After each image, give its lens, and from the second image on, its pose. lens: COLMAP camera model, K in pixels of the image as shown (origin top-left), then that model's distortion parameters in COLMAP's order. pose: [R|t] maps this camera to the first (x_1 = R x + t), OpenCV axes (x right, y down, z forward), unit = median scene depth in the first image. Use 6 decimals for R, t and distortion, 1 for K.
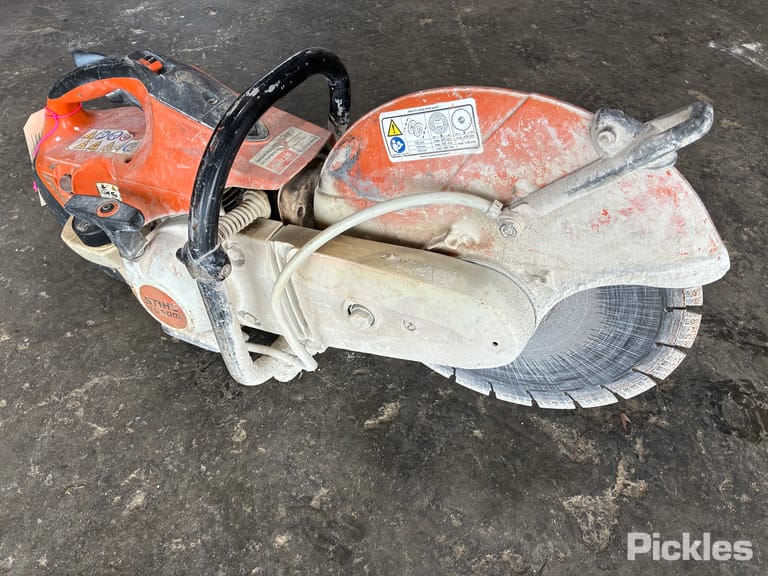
lens RADIAL K [[599.7, 0, 378.7], [0, 599.7, 288.2], [0, 0, 1]] dist [0.035554, -0.037221]
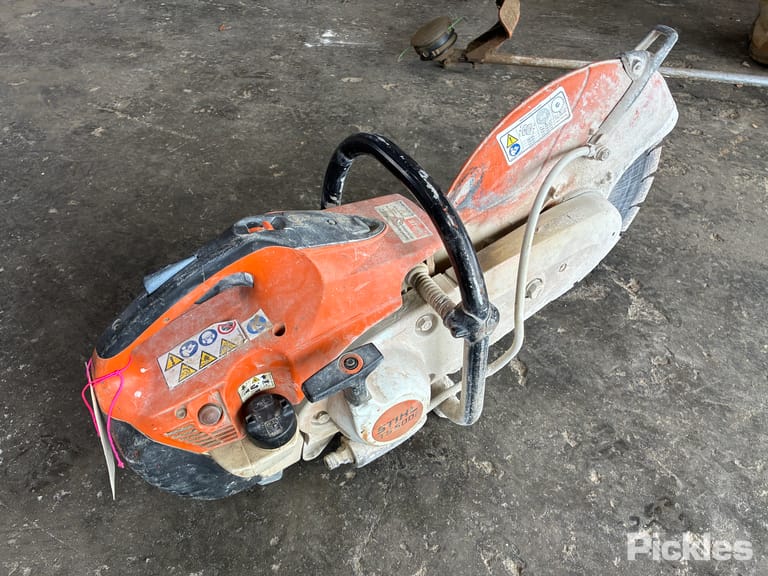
lens RADIAL K [[593.8, 0, 396.5], [0, 593.8, 289.3], [0, 0, 1]] dist [0.068521, -0.102684]
pose [[0.545381, -0.594746, 0.590624, -0.855645], [0.623775, 0.758665, 0.187966, -0.337738], [-0.559878, 0.265903, 0.784750, 0.178516]]
